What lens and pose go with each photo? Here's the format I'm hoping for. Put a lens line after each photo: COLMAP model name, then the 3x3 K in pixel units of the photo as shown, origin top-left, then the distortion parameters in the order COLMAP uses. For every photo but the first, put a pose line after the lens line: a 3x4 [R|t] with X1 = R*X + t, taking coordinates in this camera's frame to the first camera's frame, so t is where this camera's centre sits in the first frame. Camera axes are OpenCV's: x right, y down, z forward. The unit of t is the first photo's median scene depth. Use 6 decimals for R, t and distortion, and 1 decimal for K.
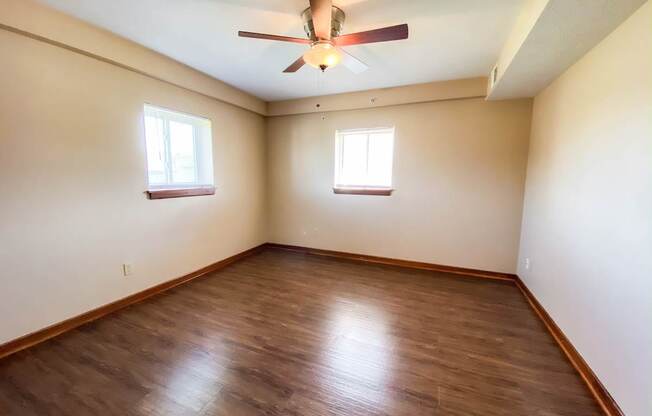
lens RADIAL K [[267.6, 0, 325.2], [0, 267.6, 211.3], [0, 0, 1]] dist [0.003105, 0.000203]
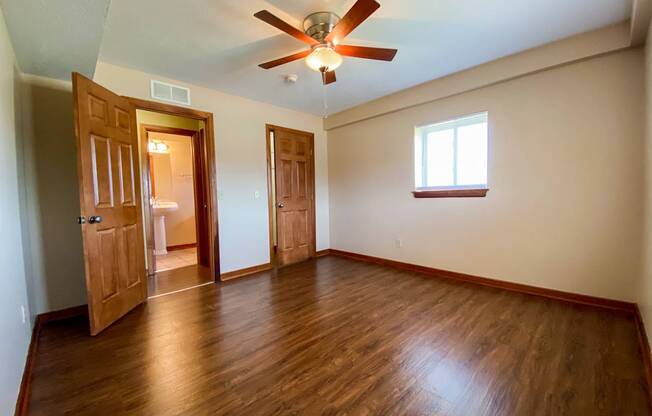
lens RADIAL K [[267.6, 0, 325.2], [0, 267.6, 211.3], [0, 0, 1]] dist [0.003105, 0.000203]
pose [[-0.396394, 0.053067, -0.916545, 0.728189], [-0.106616, 0.988913, 0.103367, -0.065949], [0.911869, 0.138692, -0.386342, 1.090333]]
